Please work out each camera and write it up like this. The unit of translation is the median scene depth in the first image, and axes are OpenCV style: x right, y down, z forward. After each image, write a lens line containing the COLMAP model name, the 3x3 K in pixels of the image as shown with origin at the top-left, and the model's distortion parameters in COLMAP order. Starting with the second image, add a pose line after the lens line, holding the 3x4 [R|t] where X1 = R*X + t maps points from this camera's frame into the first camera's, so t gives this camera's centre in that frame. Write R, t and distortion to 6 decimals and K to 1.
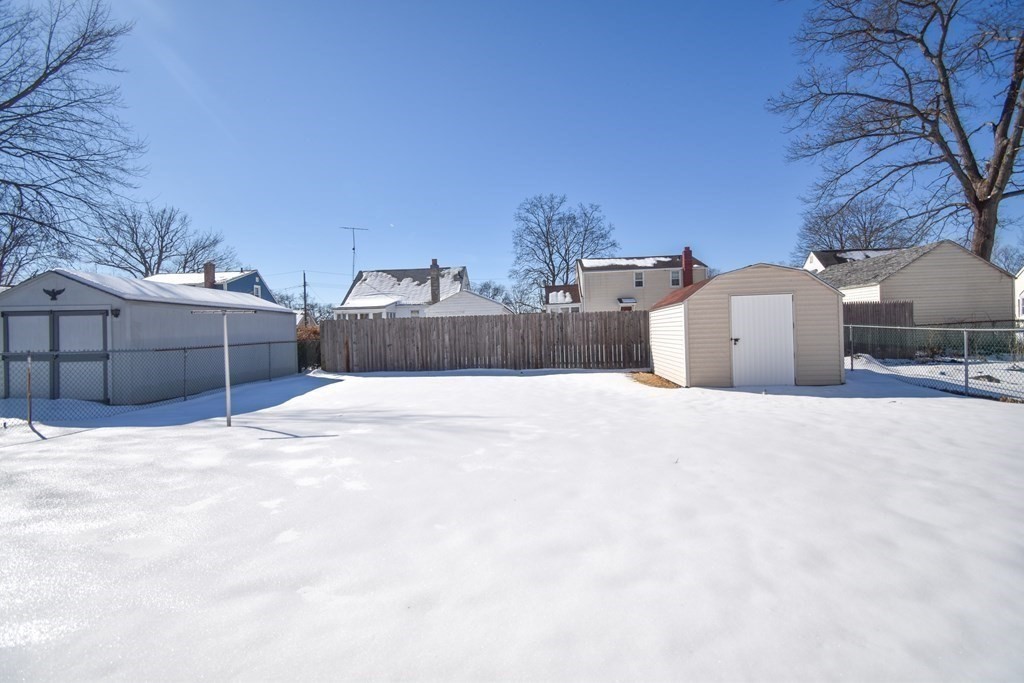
lens RADIAL K [[453.7, 0, 514.8], [0, 453.7, 338.1], [0, 0, 1]] dist [0.021301, -0.025277]
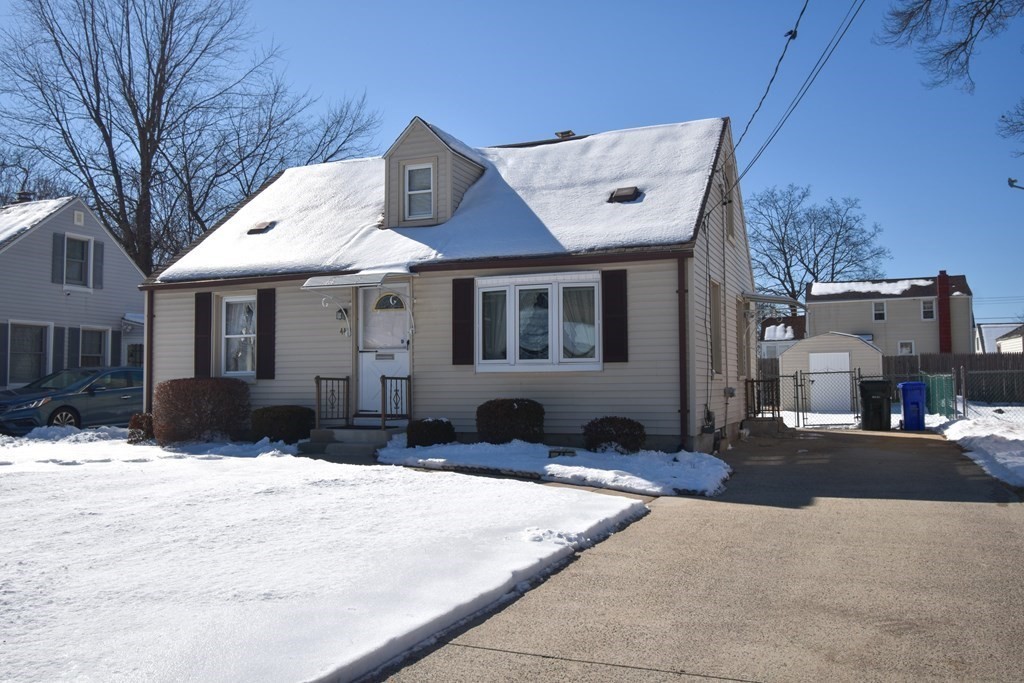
lens RADIAL K [[867.0, 0, 512.0], [0, 867.0, 341.5], [0, 0, 1]] dist [0.004648, 0.001675]
pose [[0.951254, 0.004692, -0.308372, 0.128226], [-0.019526, 0.998794, -0.045038, 0.006525], [0.307789, 0.048864, 0.950199, -0.653137]]
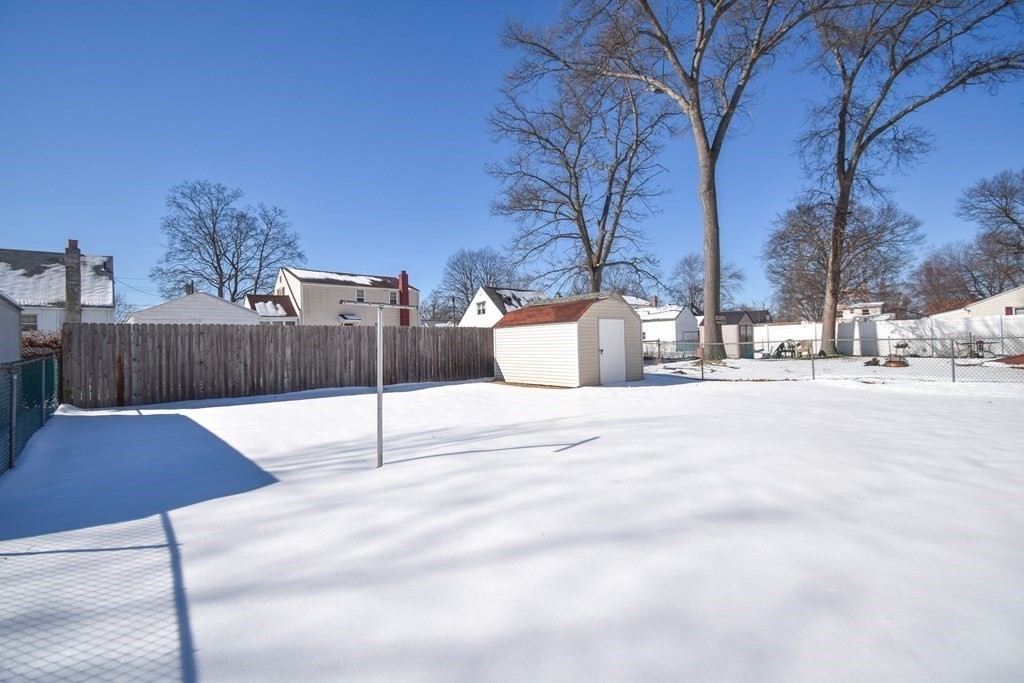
lens RADIAL K [[453.7, 0, 514.8], [0, 453.7, 338.1], [0, 0, 1]] dist [0.021301, -0.025277]
pose [[0.689290, 0.021295, 0.724173, -0.212292], [0.011313, 0.999130, -0.040148, 0.005546], [-0.724398, 0.035866, 0.688449, 0.072258]]
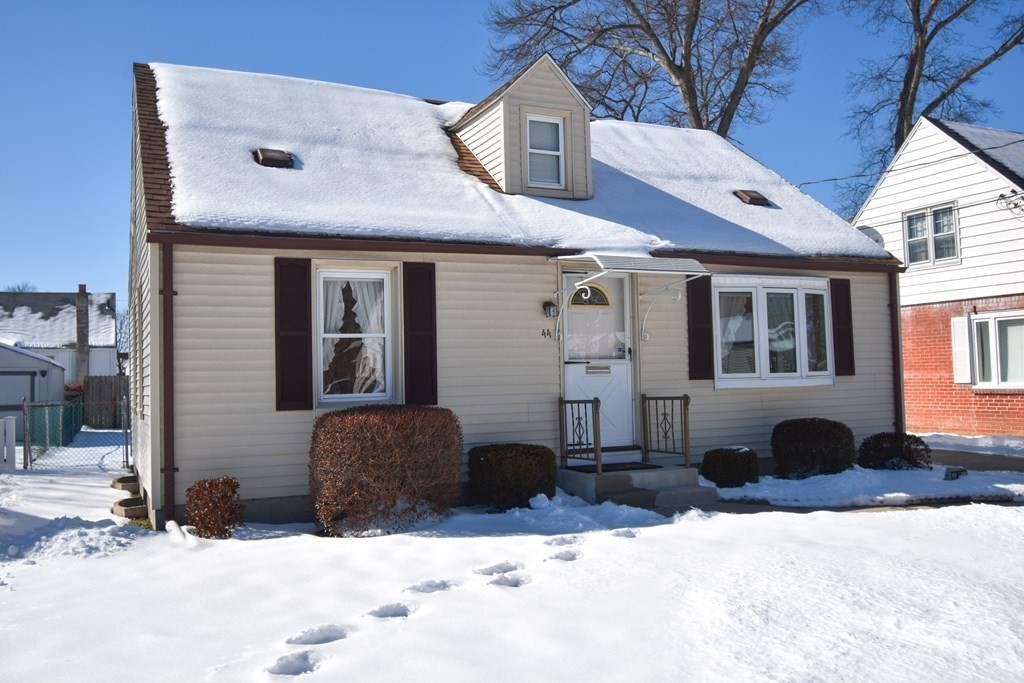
lens RADIAL K [[880.5, 0, 512.0], [0, 880.5, 341.5], [0, 0, 1]] dist [-0.001988, -0.003135]
pose [[0.876143, 0.026175, 0.481341, -0.253763], [0.005263, 0.997946, -0.063847, 0.006063], [-0.482023, 0.058472, 0.874205, -0.529375]]
